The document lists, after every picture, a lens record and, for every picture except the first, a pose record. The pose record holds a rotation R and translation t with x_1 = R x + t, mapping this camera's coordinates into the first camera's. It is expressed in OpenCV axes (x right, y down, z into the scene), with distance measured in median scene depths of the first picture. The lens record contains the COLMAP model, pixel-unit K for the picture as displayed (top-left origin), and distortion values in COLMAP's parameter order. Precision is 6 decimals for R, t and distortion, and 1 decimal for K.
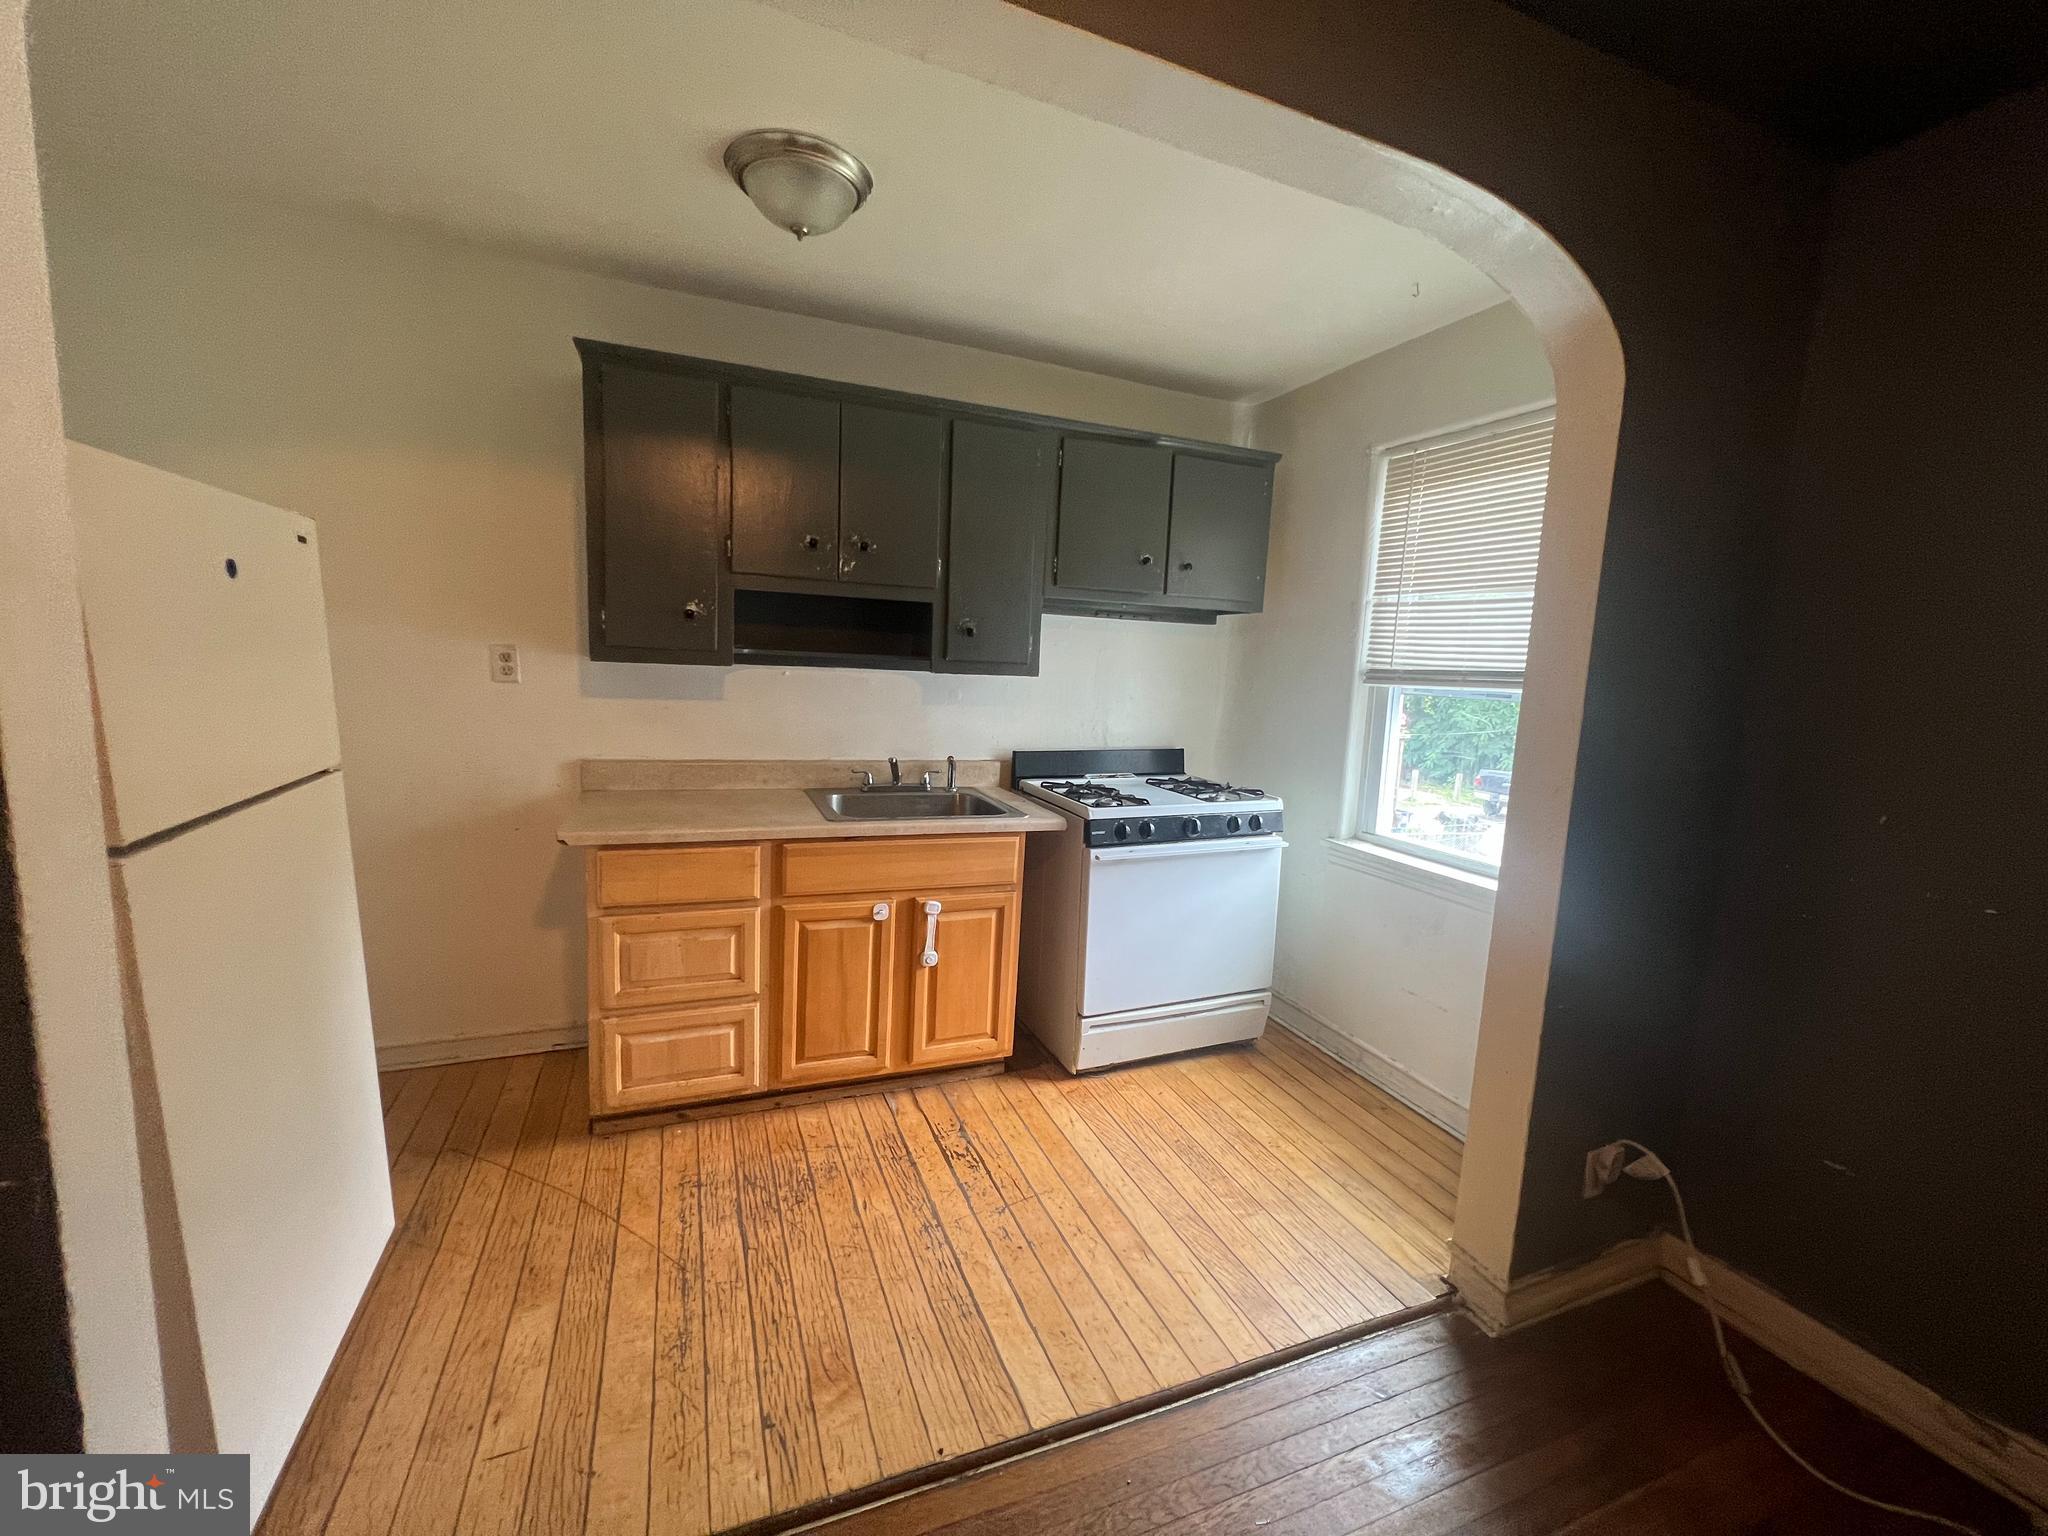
lens RADIAL K [[824.0, 0, 1024.0], [0, 824.0, 768.0], [0, 0, 1]] dist [-0.017065, 0.004503]
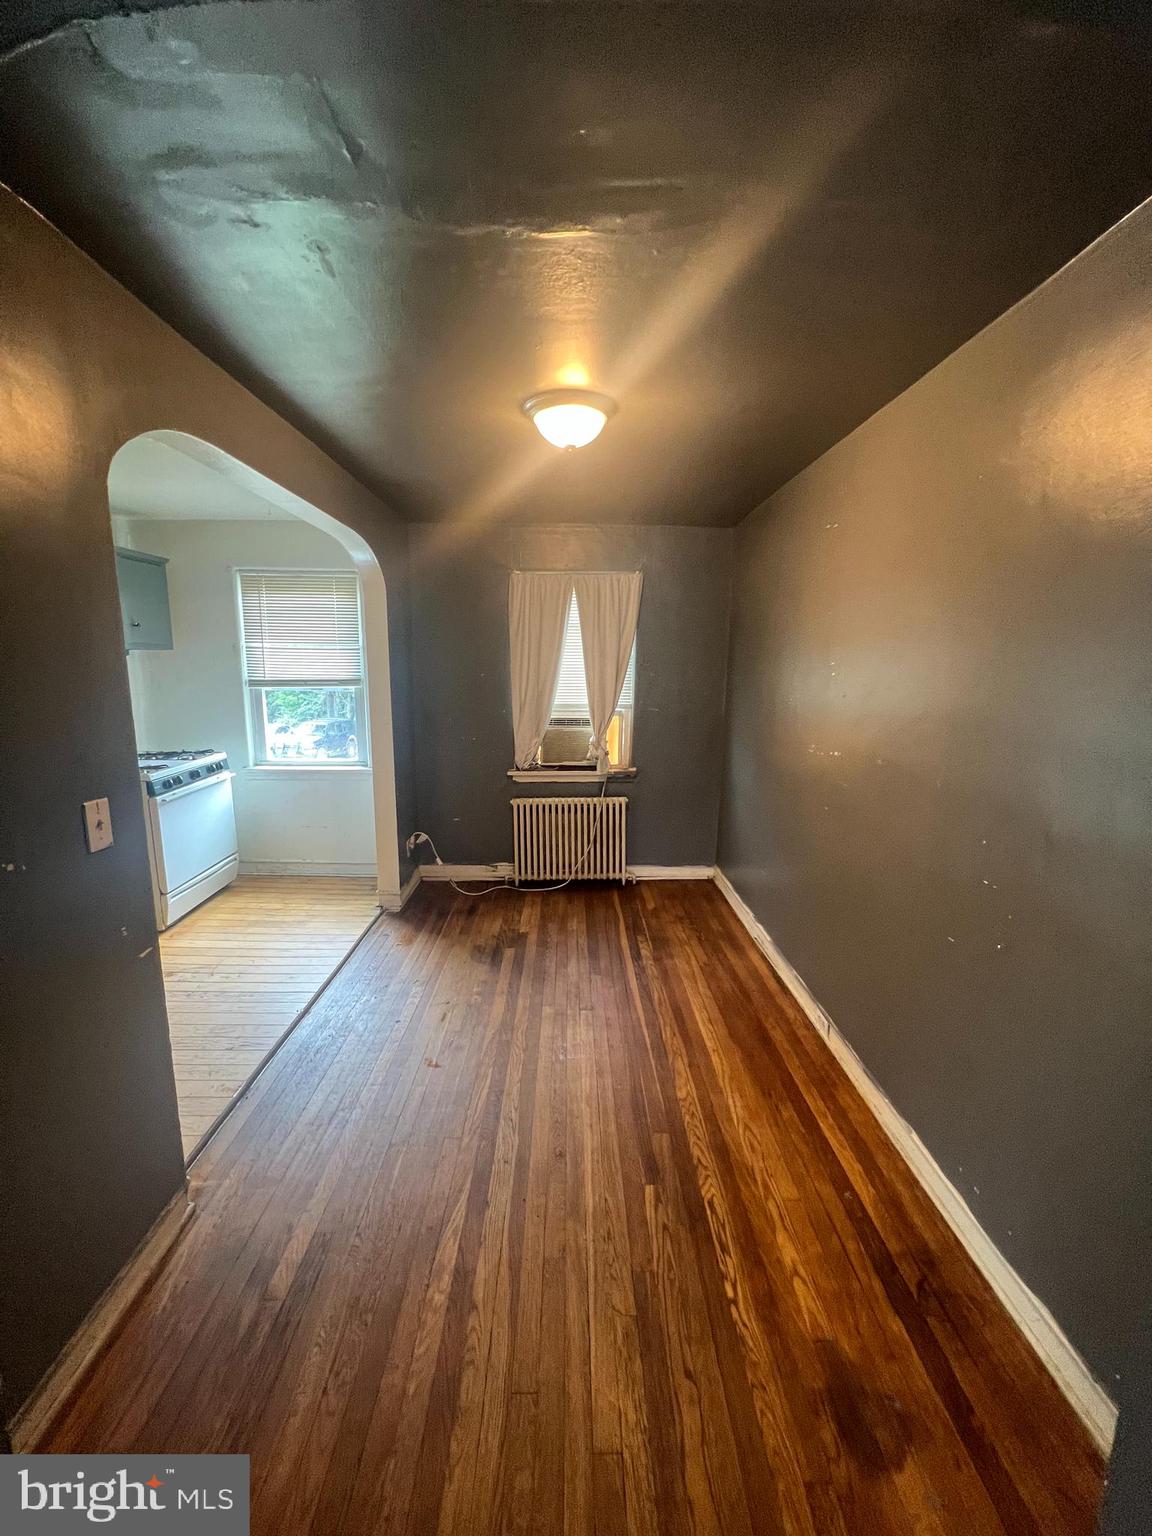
lens RADIAL K [[618.0, 0, 576.0], [0, 618.0, 768.0], [0, 0, 1]] dist [-0.017065, 0.004503]
pose [[0.362353, -0.201256, 0.910053, -0.730040], [0.130936, 0.977718, 0.164086, -0.055321], [-0.922798, 0.059701, 0.380631, -0.300773]]
